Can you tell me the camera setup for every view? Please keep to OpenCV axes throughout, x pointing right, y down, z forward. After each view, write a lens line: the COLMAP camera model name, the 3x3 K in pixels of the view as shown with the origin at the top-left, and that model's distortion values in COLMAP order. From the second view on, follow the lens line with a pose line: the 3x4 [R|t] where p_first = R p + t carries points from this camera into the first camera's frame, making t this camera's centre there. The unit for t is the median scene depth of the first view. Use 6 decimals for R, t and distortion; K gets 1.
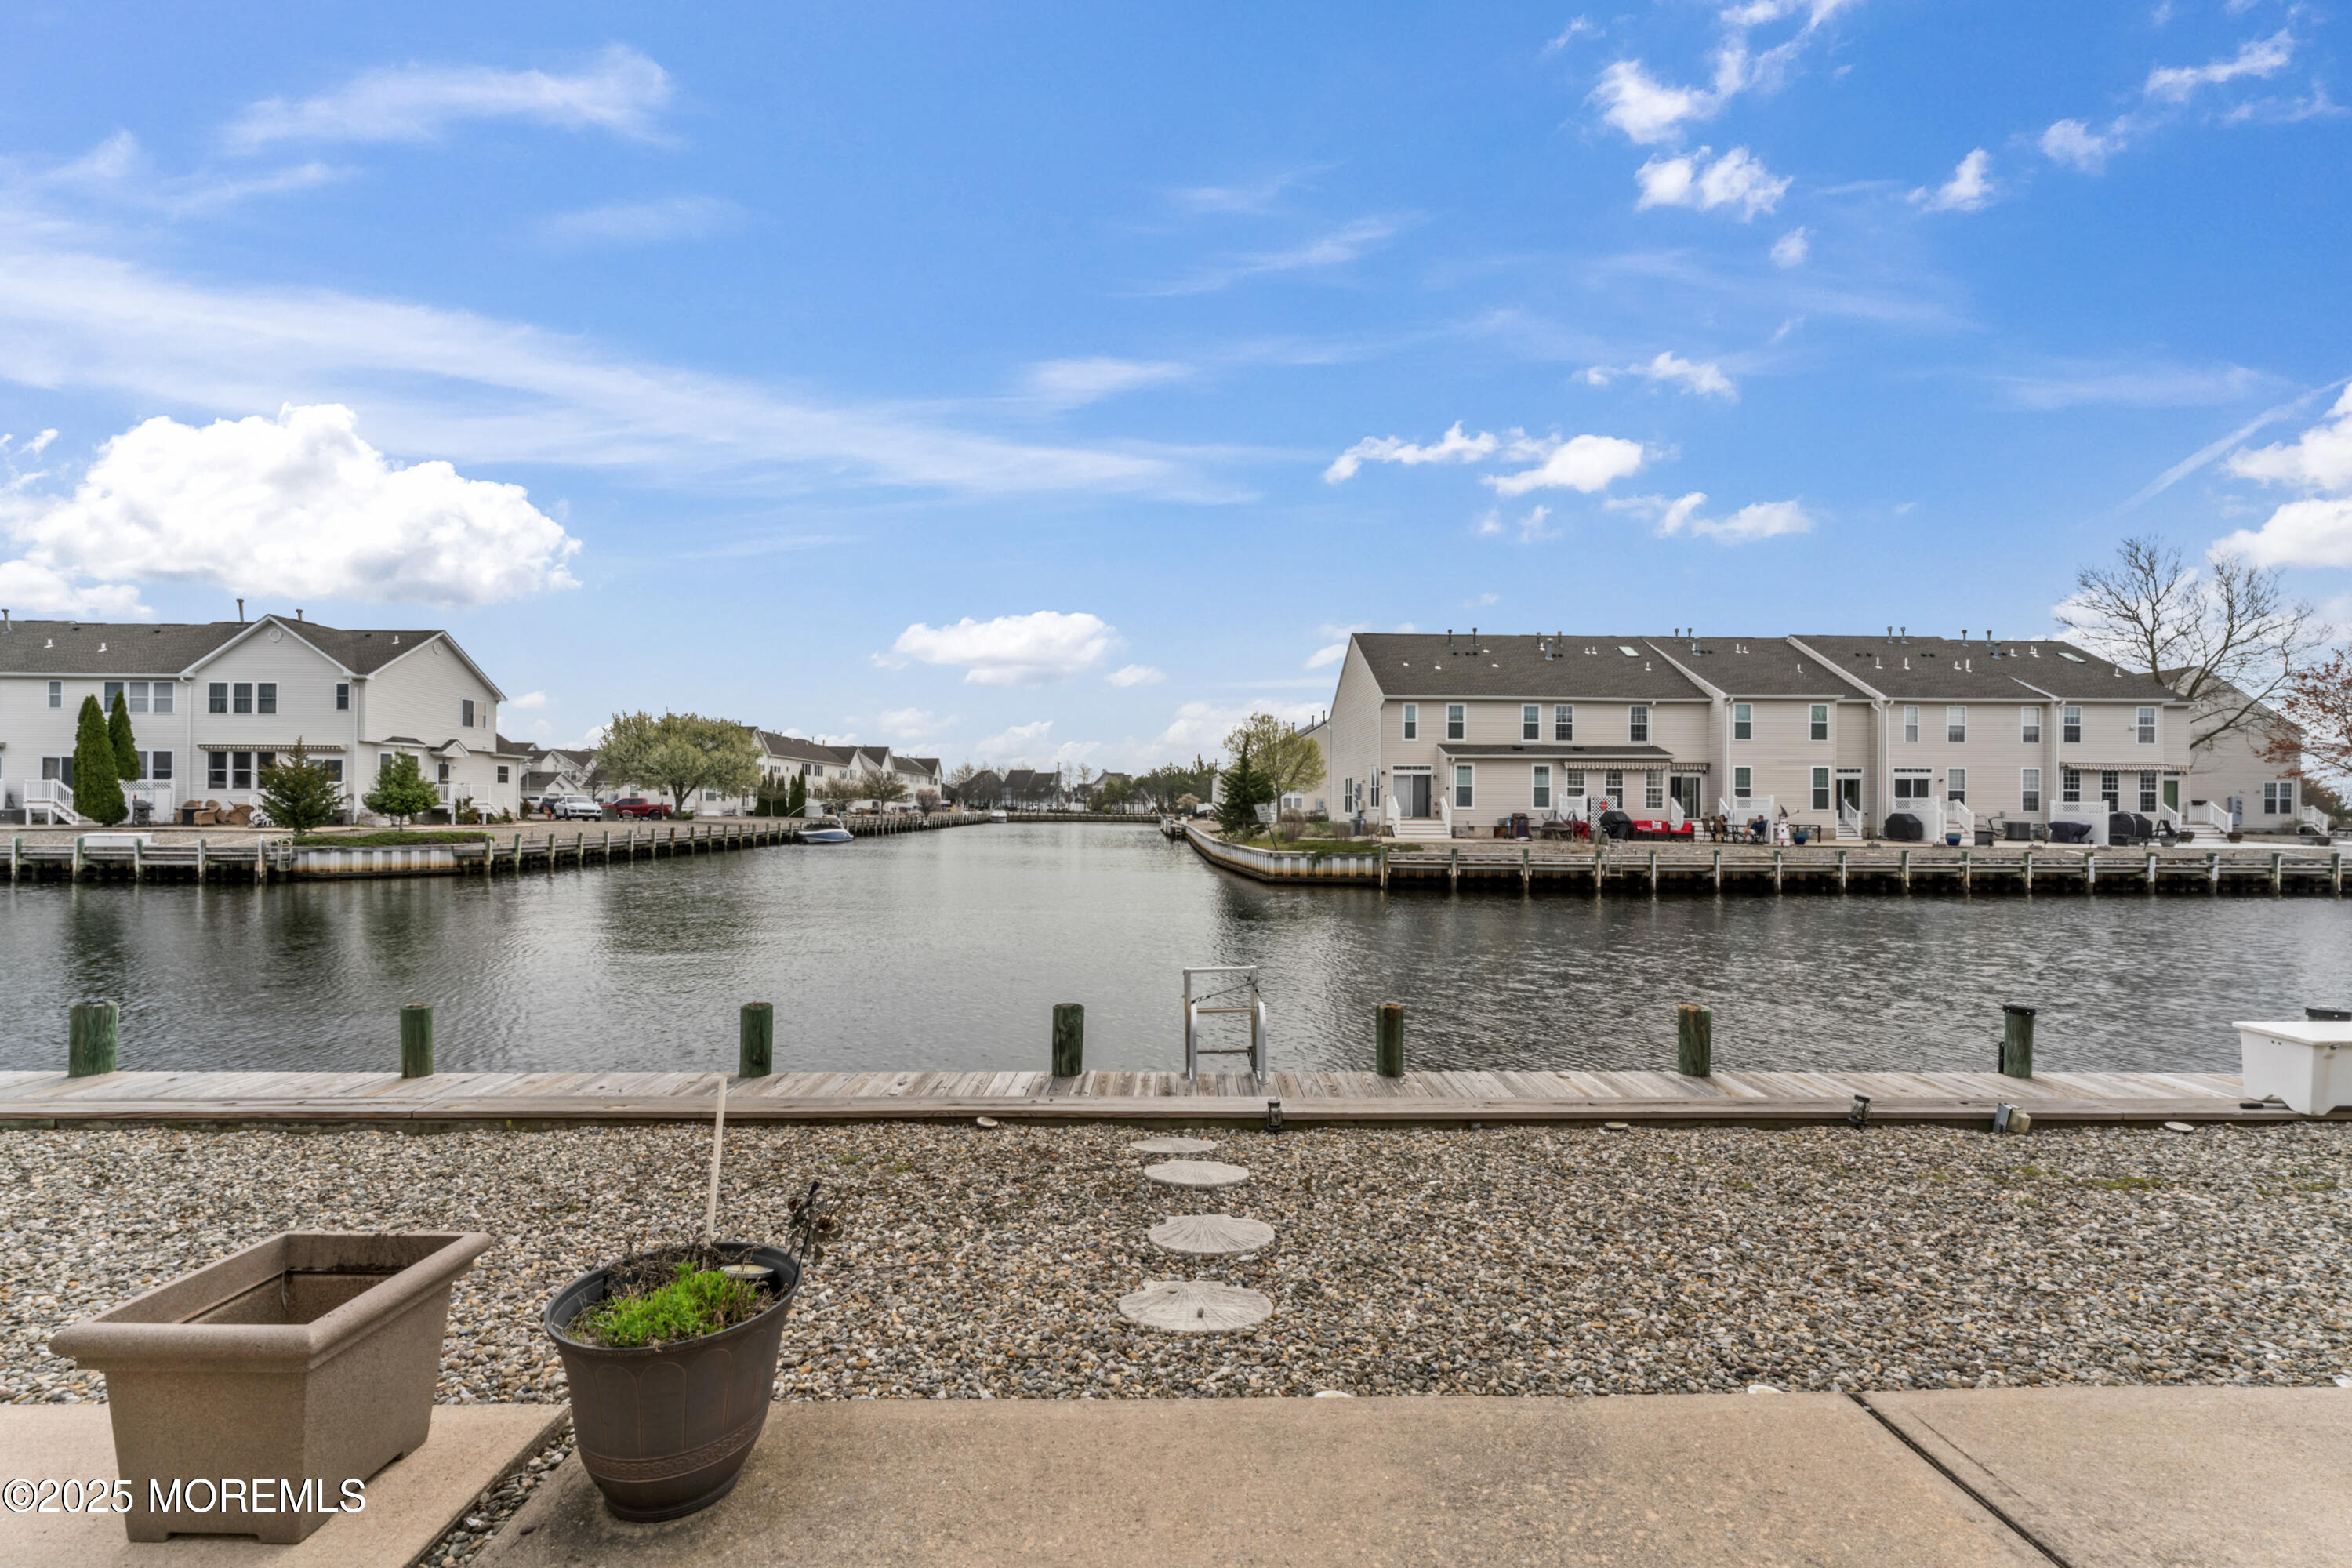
lens RADIAL K [[990.2, 0, 1176.0], [0, 990.2, 784.0], [0, 0, 1]] dist [-0.000172, 0.000002]
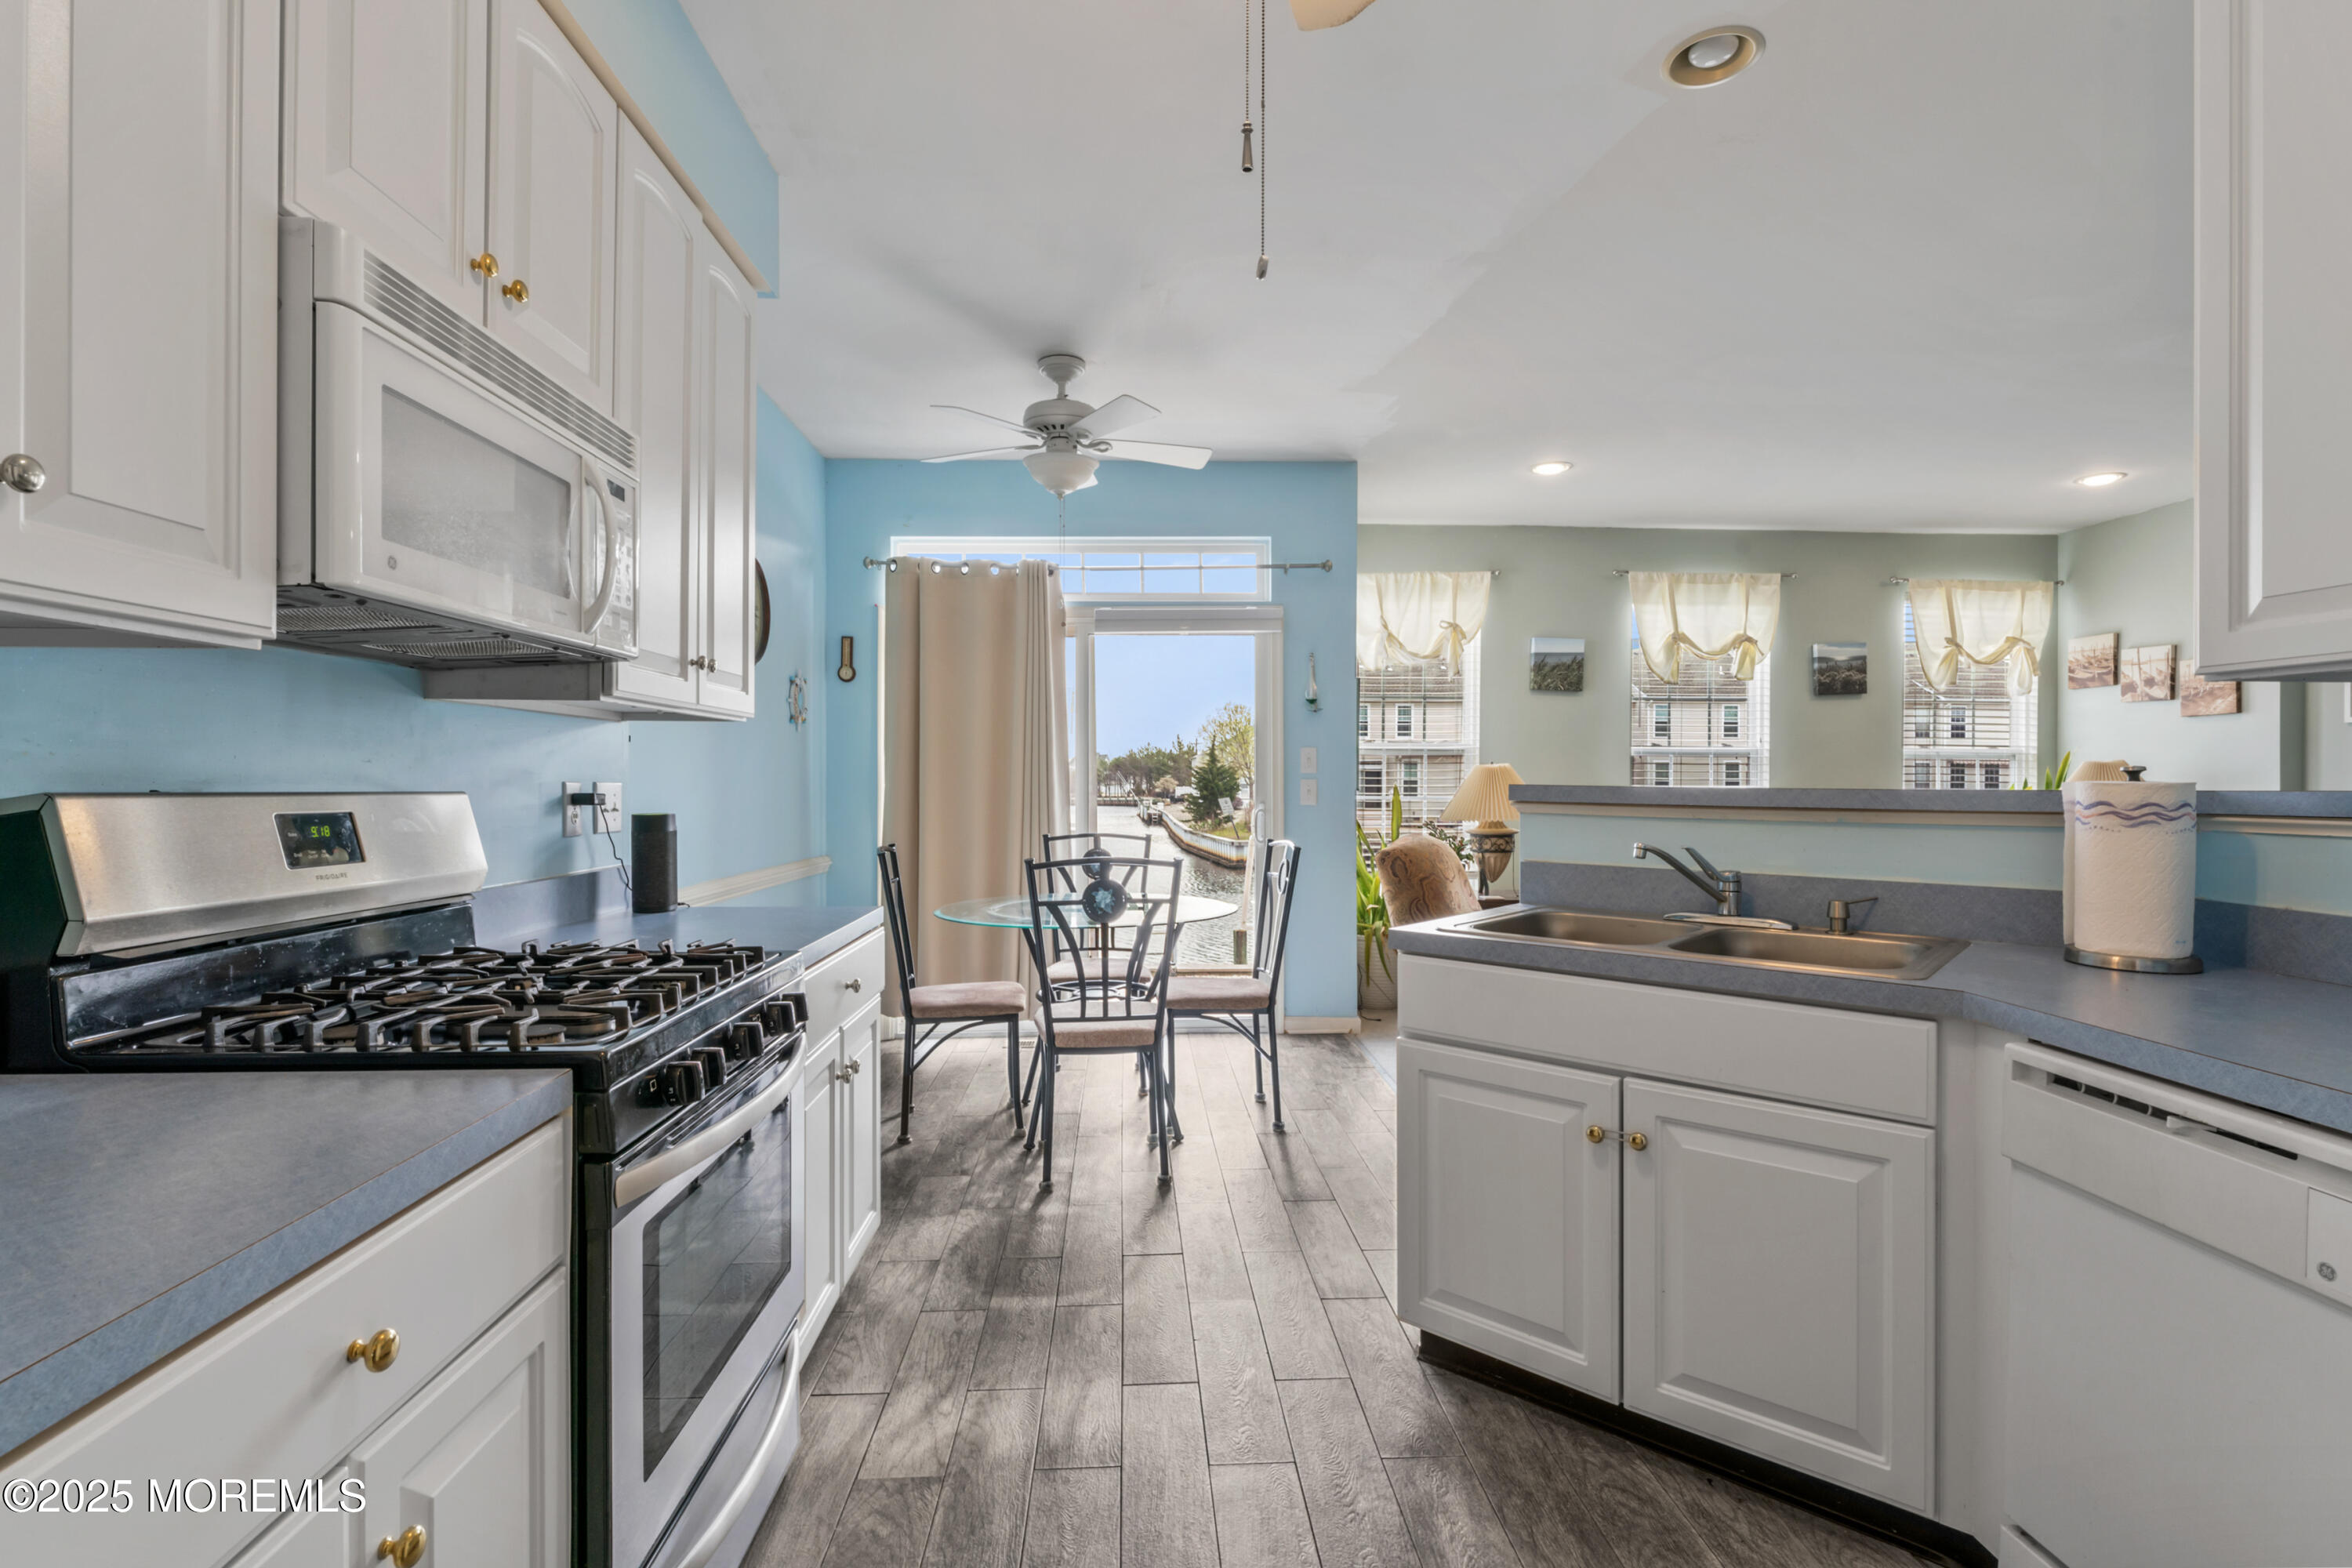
lens RADIAL K [[1093.1, 0, 1176.1], [0, 1093.1, 776.9], [0, 0, 1]] dist [-0.001852, -0.000134]
pose [[0.999840, -0.003429, 0.017581, 0.008247], [0.003140, 0.999860, 0.016449, -0.020292], [-0.017635, -0.016391, 0.999710, -0.193334]]
